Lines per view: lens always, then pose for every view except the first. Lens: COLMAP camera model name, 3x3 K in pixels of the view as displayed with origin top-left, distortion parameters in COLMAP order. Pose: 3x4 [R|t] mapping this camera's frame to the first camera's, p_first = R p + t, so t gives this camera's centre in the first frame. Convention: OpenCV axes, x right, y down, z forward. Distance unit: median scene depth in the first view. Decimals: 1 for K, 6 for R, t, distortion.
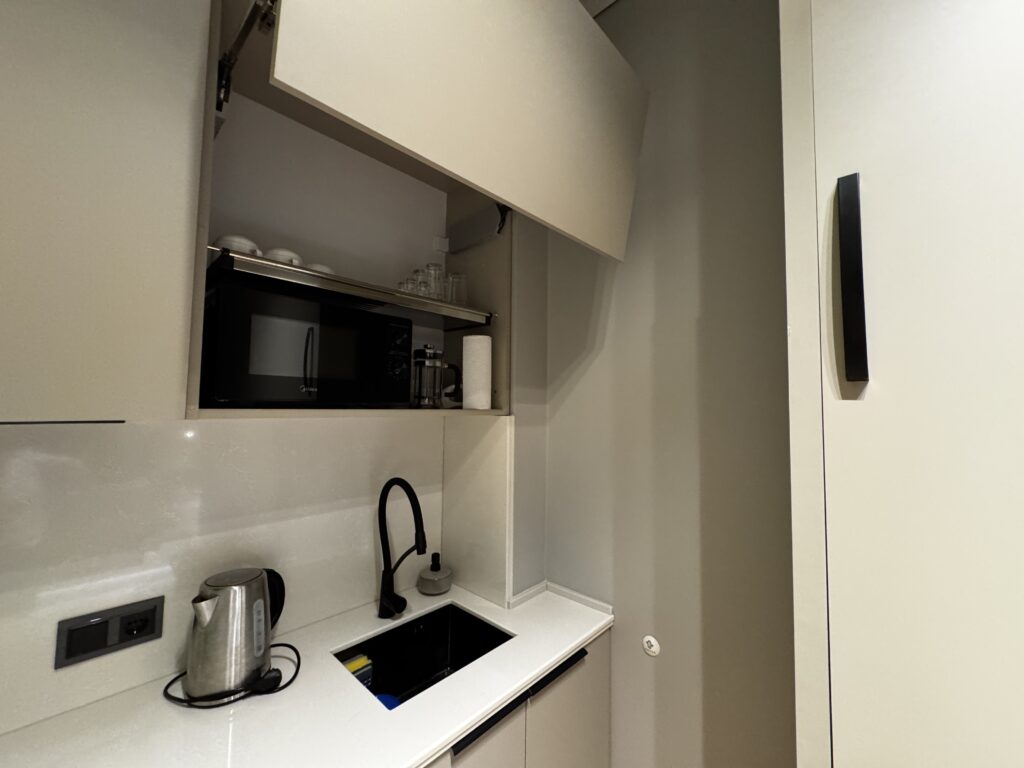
lens RADIAL K [[409.1, 0, 512.4], [0, 409.1, 380.5], [0, 0, 1]] dist [-0.001380, -0.000320]
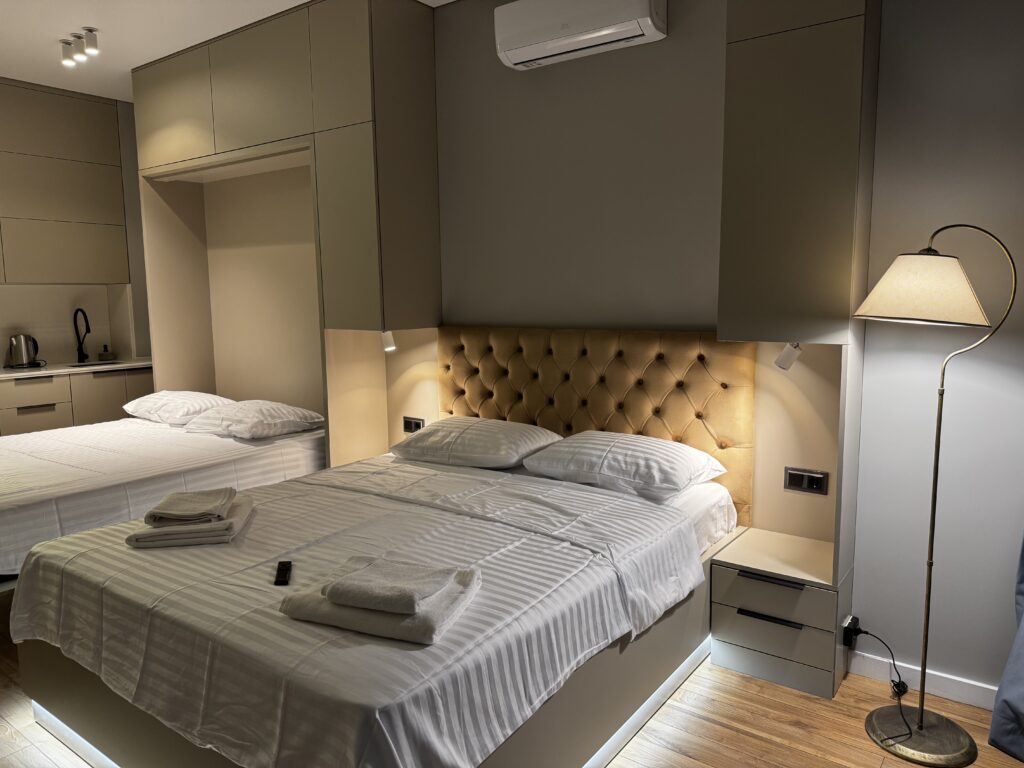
lens RADIAL K [[729.6, 0, 493.6], [0, 729.6, 383.0], [0, 0, 1]] dist [0.088643, -0.095777]
pose [[0.995713, -0.038025, 0.084315, 2.476502], [0.022428, 0.983640, 0.178744, -0.099473], [-0.089732, -0.176087, 0.980276, -5.066529]]
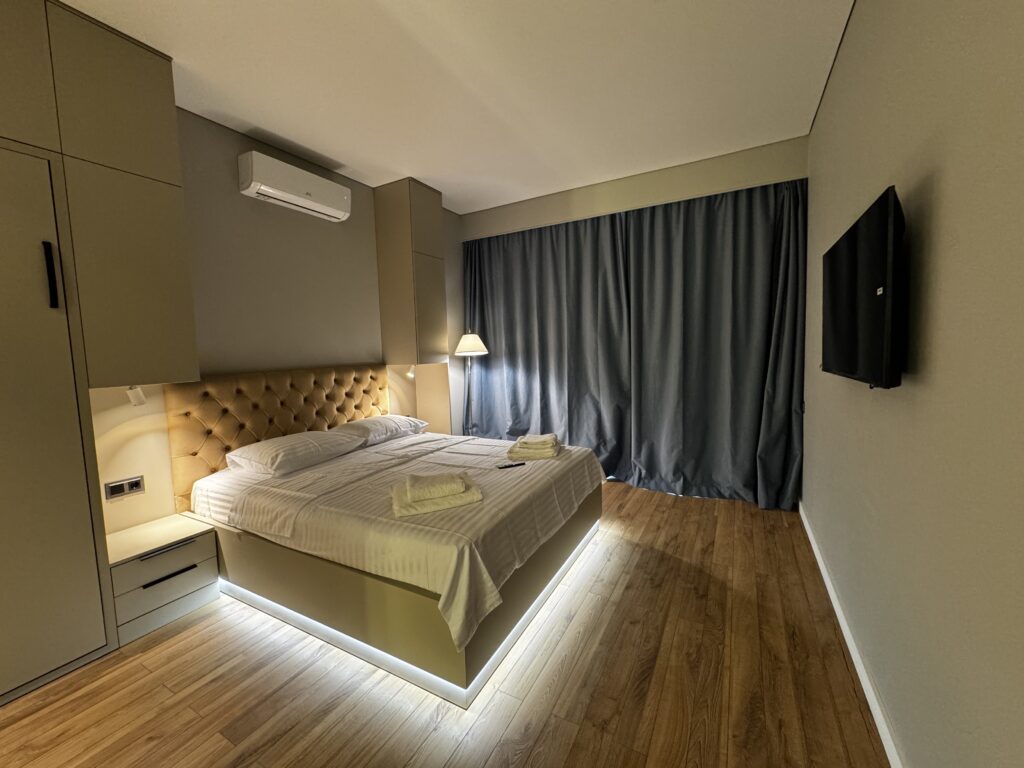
lens RADIAL K [[409.1, 0, 512.4], [0, 409.1, 380.5], [0, 0, 1]] dist [-0.001380, -0.000320]
pose [[-0.242234, -0.080355, 0.966885, -0.504060], [-0.021638, 0.996764, 0.077417, 0.094918], [-0.969977, -0.002168, -0.243189, -2.243176]]
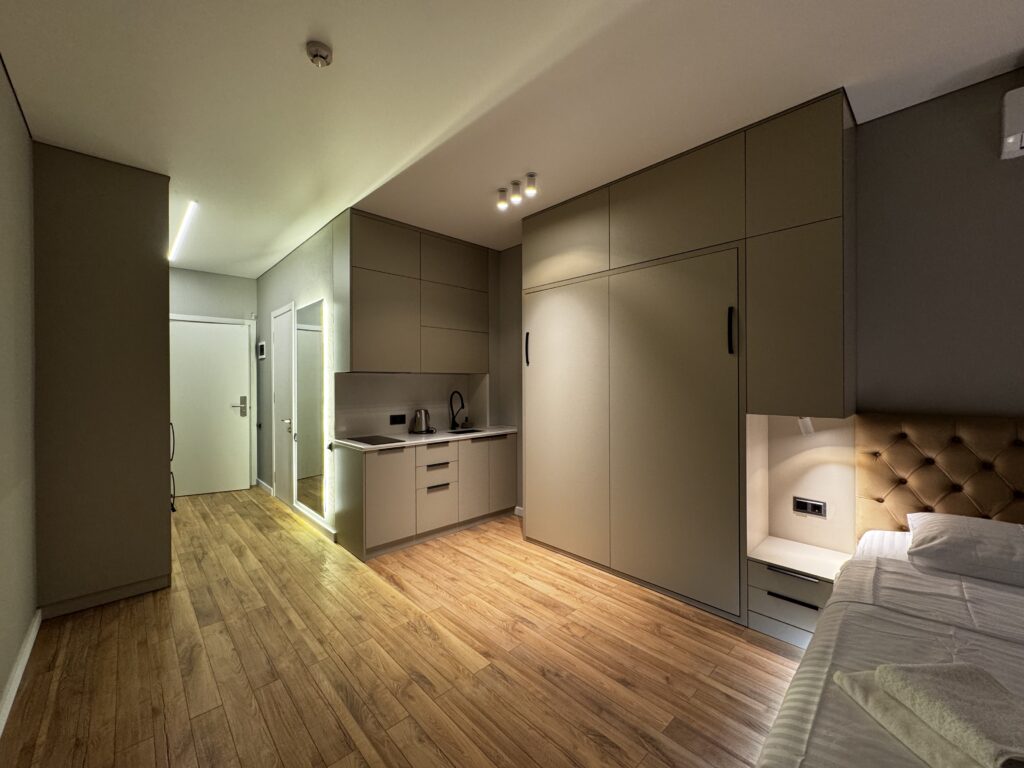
lens RADIAL K [[409.1, 0, 512.4], [0, 409.1, 380.5], [0, 0, 1]] dist [-0.001380, -0.000320]
pose [[0.997458, -0.019103, -0.068644, 0.617335], [0.022530, 0.998520, 0.049494, -0.033272], [0.067597, -0.050915, 0.996413, -3.350664]]
